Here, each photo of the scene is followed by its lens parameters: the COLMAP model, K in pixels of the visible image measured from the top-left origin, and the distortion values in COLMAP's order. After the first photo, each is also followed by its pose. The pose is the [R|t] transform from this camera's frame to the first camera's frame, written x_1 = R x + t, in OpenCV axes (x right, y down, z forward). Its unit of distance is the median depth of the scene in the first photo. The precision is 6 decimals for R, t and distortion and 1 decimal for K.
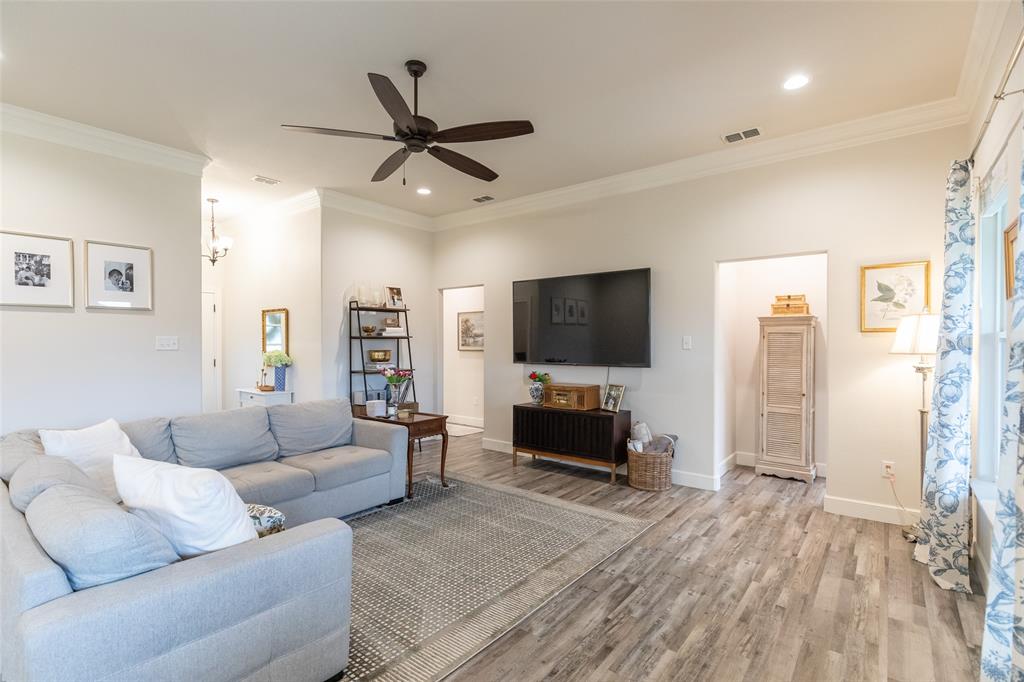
lens RADIAL K [[478.9, 0, 509.7], [0, 478.9, 345.1], [0, 0, 1]] dist [-0.000738, -0.000813]
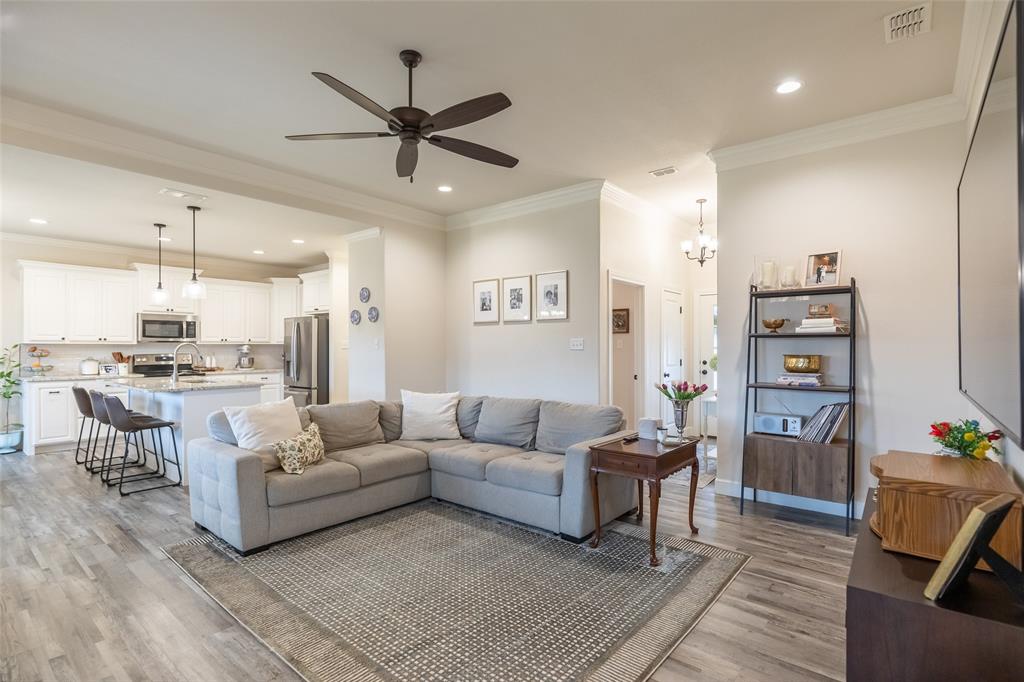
lens RADIAL K [[499.2, 0, 511.2], [0, 499.2, 341.9], [0, 0, 1]] dist [-0.002025, 0.001118]
pose [[-0.026635, -0.008577, -0.999608, 0.608453], [-0.007971, 0.999933, -0.008367, 0.002547], [0.999613, 0.007745, -0.026701, 0.919959]]
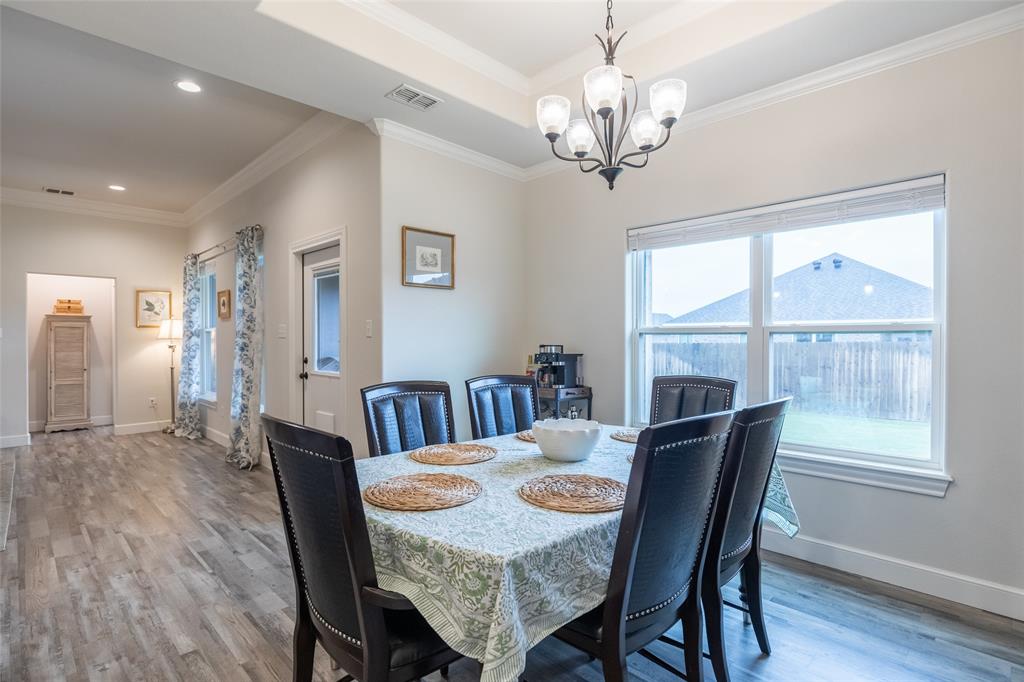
lens RADIAL K [[499.2, 0, 511.2], [0, 499.2, 341.9], [0, 0, 1]] dist [-0.002025, 0.001118]
pose [[0.116475, -0.005836, 0.993177, -0.873028], [0.009474, 0.999944, 0.004764, 0.028428], [-0.993148, 0.008855, 0.116524, -0.546199]]
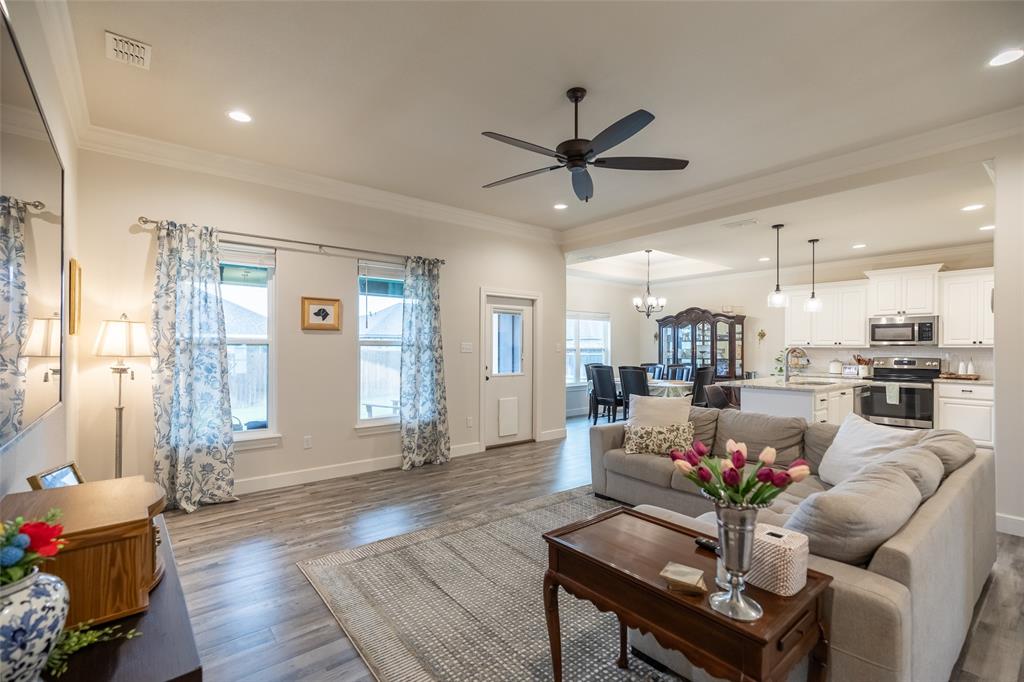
lens RADIAL K [[459.8, 0, 510.2], [0, 459.8, 348.9], [0, 0, 1]] dist [0.009803, -0.000307]
pose [[-0.974826, -0.002283, 0.222954, -0.214989], [0.000257, 0.999935, 0.011364, -0.009442], [-0.222965, 0.011135, -0.974763, 1.541763]]
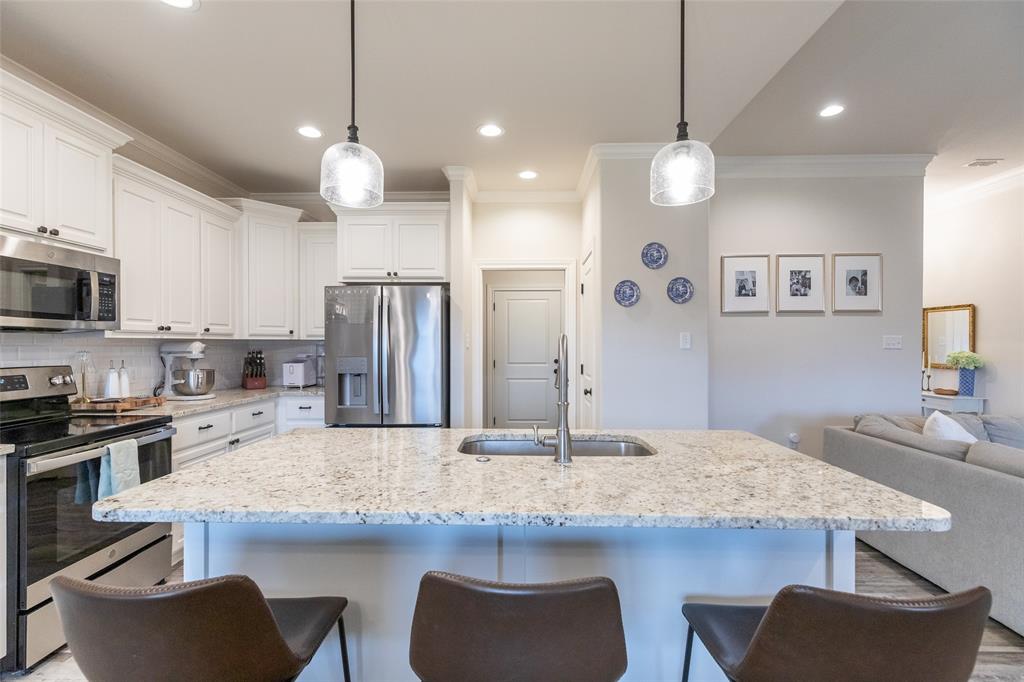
lens RADIAL K [[455.7, 0, 509.2], [0, 455.7, 346.0], [0, 0, 1]] dist [0.007434, -0.000195]
pose [[0.603698, 0.004265, -0.797202, -0.447961], [-0.007333, 0.999973, -0.000203, 0.011920], [0.797179, 0.005969, 0.603713, -0.297125]]
